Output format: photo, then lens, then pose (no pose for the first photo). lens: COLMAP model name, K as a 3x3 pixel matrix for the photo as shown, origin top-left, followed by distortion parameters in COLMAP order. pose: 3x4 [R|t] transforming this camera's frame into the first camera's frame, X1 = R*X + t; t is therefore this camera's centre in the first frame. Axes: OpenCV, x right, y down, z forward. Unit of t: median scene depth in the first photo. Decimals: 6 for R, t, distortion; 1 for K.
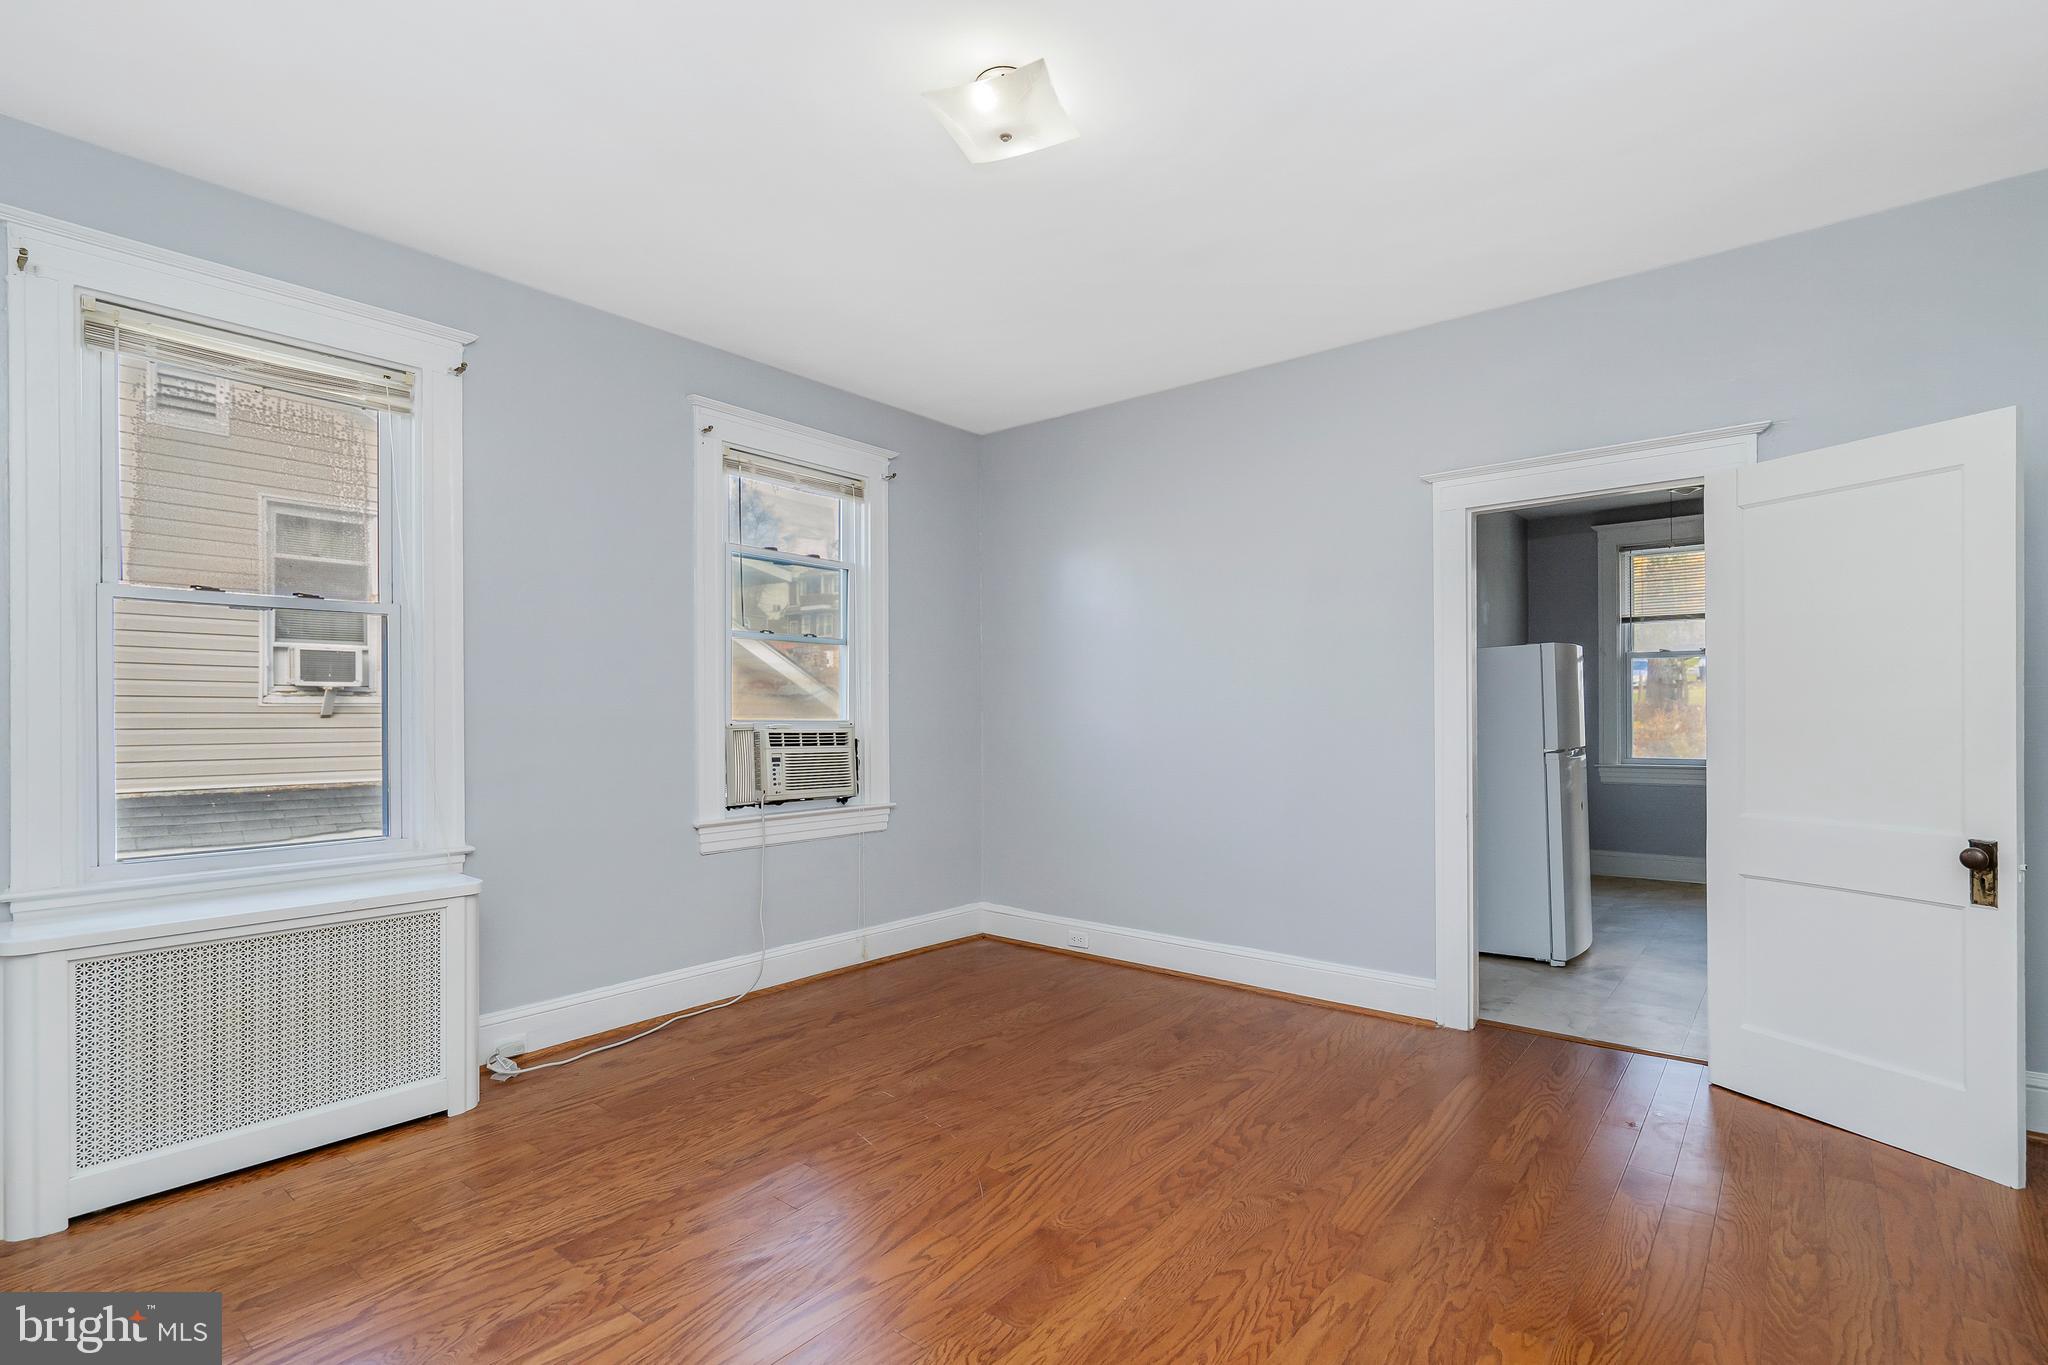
lens RADIAL K [[958.7, 0, 1029.6], [0, 958.7, 709.7], [0, 0, 1]] dist [-0.005652, 0.000633]
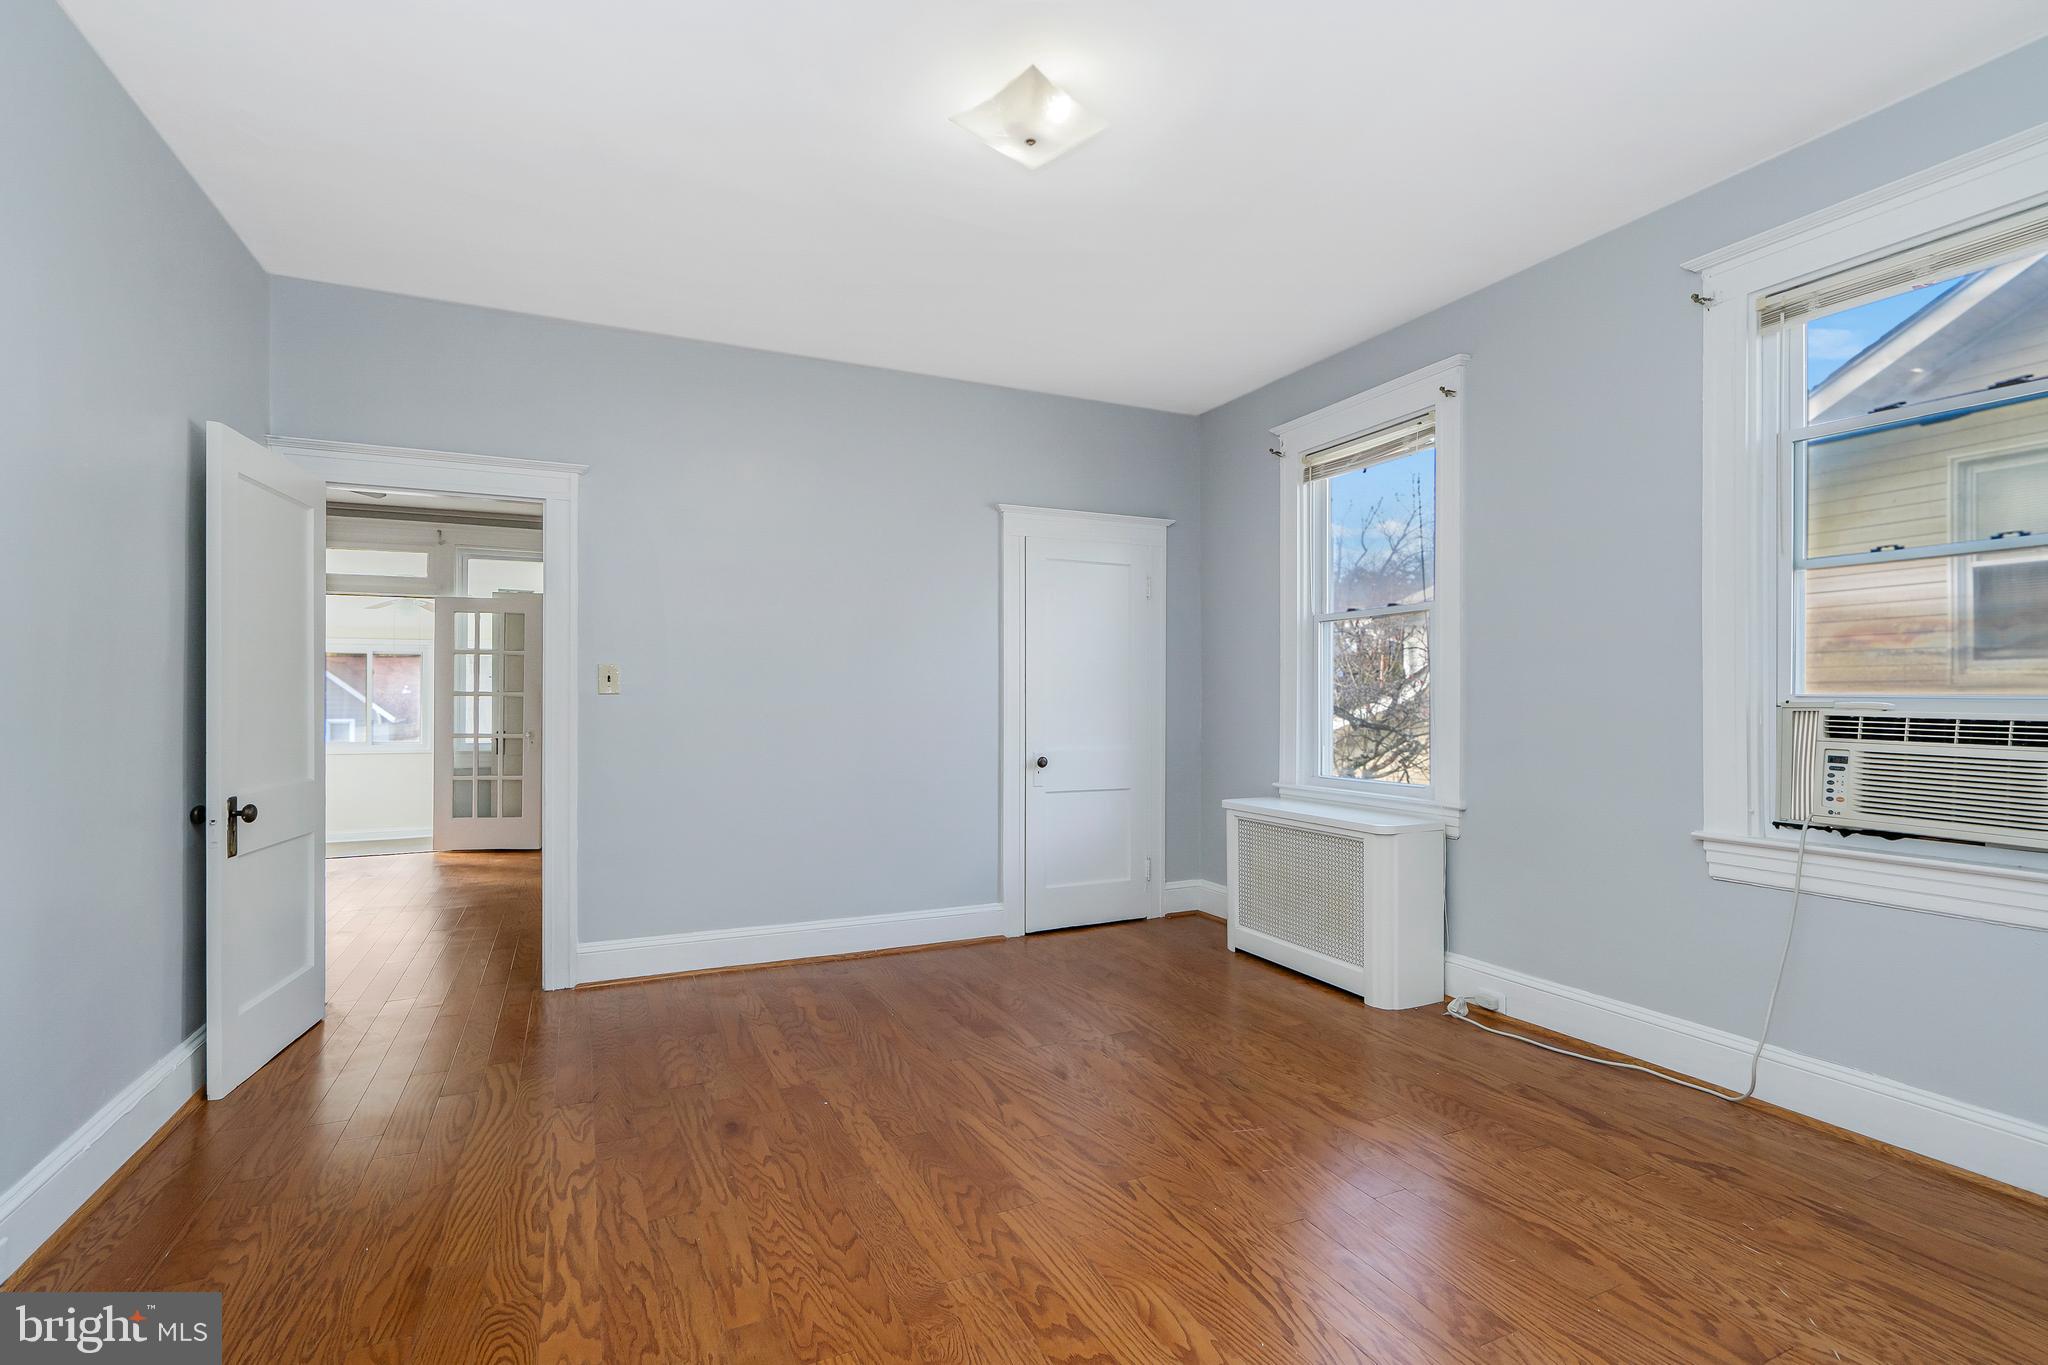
lens RADIAL K [[945.0, 0, 1028.2], [0, 945.0, 696.8], [0, 0, 1]] dist [-0.003983, -0.000138]
pose [[-0.431970, -0.000364, -0.901888, 0.609005], [0.002658, 0.999995, -0.001677, 0.013746], [0.901884, -0.003121, -0.431967, 0.955779]]
